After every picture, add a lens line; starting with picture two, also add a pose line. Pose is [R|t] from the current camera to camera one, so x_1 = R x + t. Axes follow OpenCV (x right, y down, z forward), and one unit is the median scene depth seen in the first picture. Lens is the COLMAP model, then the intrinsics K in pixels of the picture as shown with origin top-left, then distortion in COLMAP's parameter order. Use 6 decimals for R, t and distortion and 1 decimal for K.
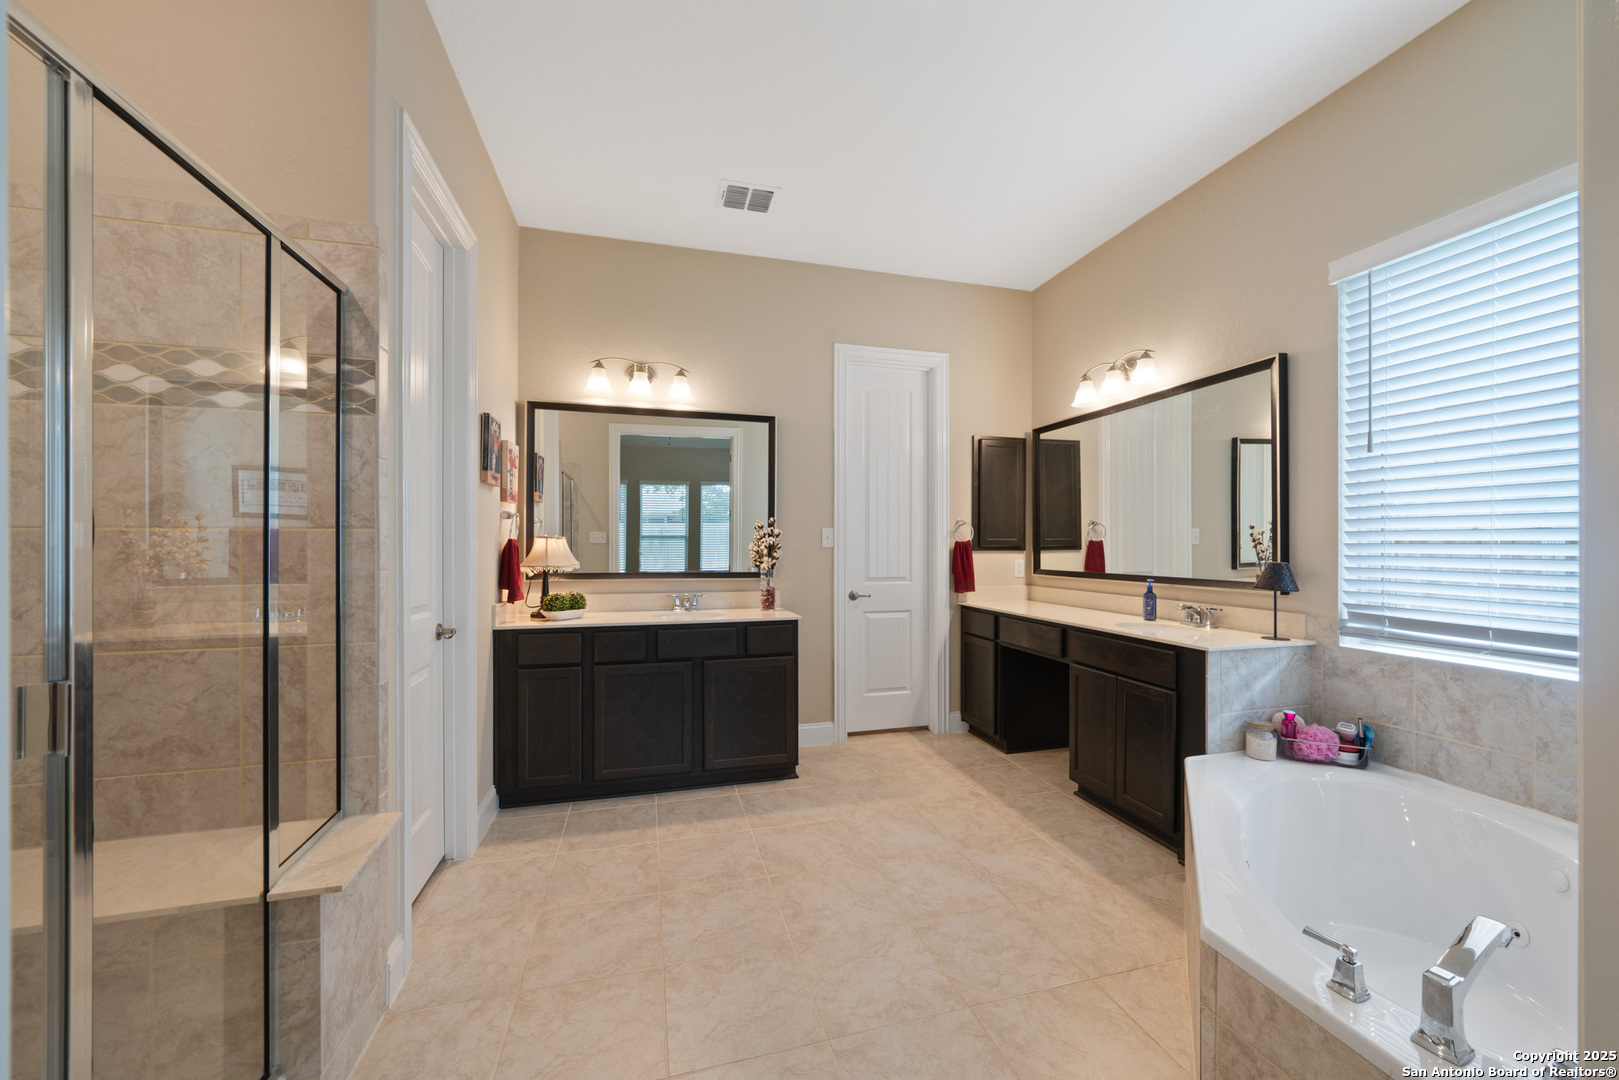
lens RADIAL K [[611.6, 0, 829.3], [0, 611.6, 543.0], [0, 0, 1]] dist [-0.007986, 0.000048]
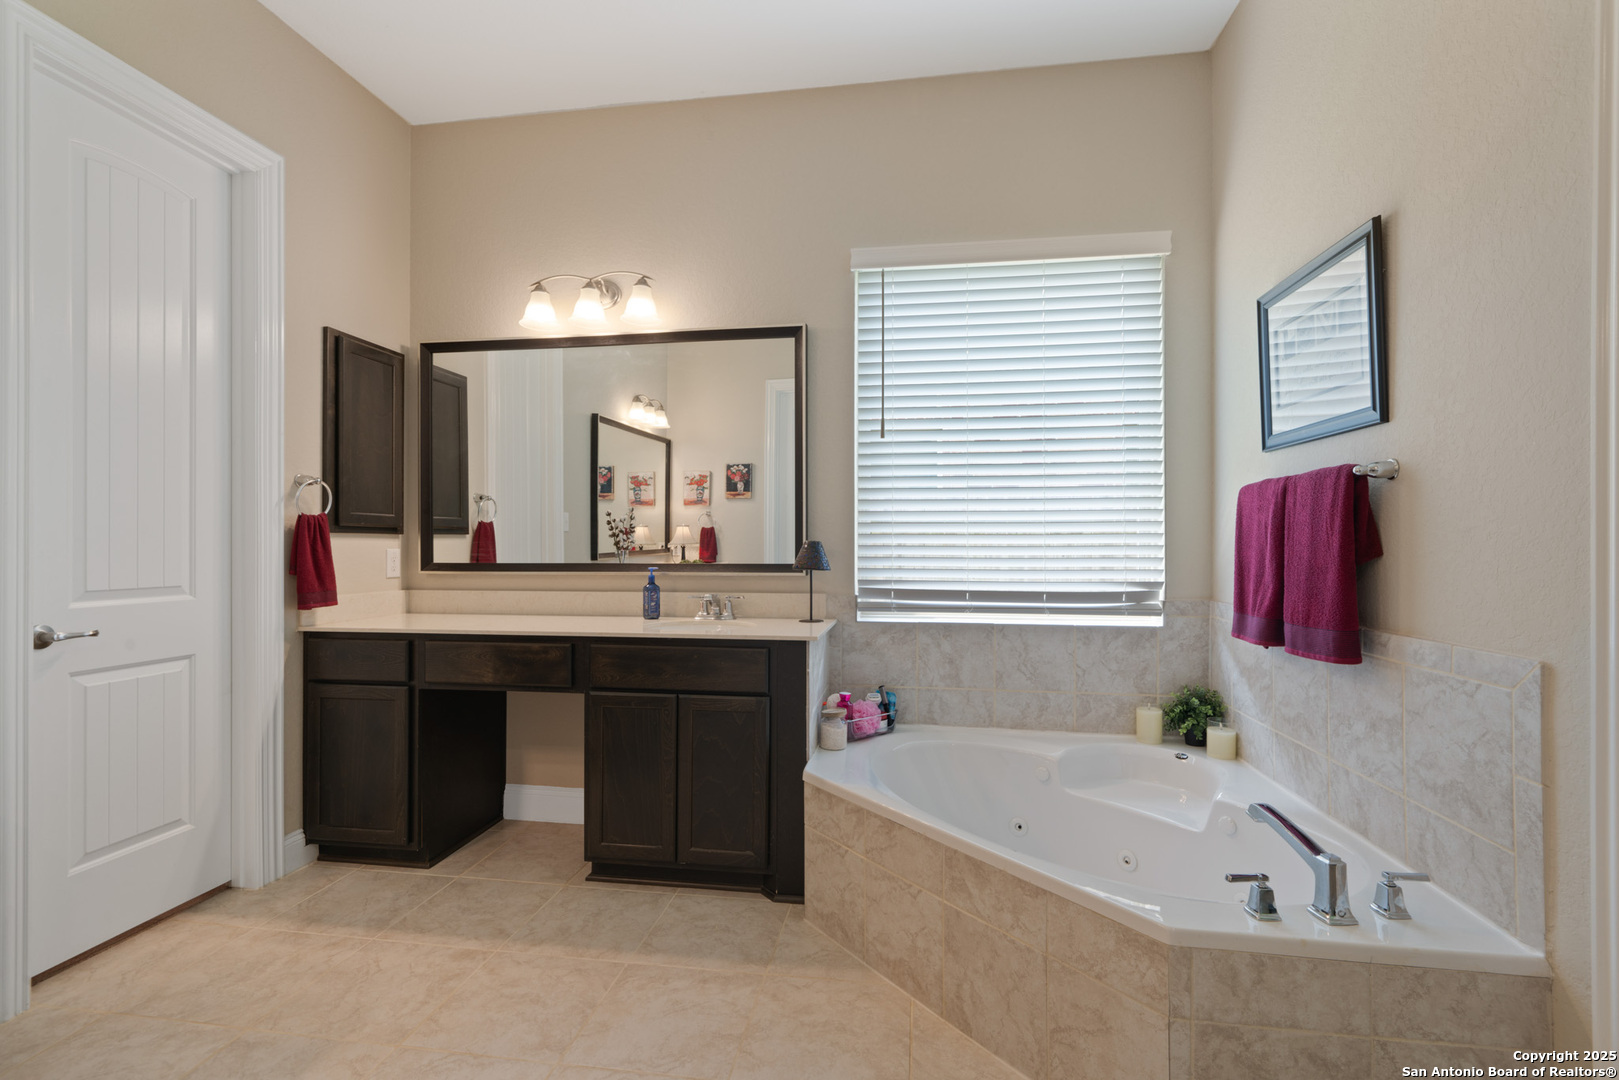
lens RADIAL K [[708.2, 0, 812.6], [0, 708.2, 544.2], [0, 0, 1]] dist [-0.002468, 0.000445]
pose [[0.414207, 0.001400, 0.910182, -0.211352], [-0.002766, 0.999996, -0.000279, 0.027673], [-0.910179, -0.002402, 0.414209, 0.409776]]
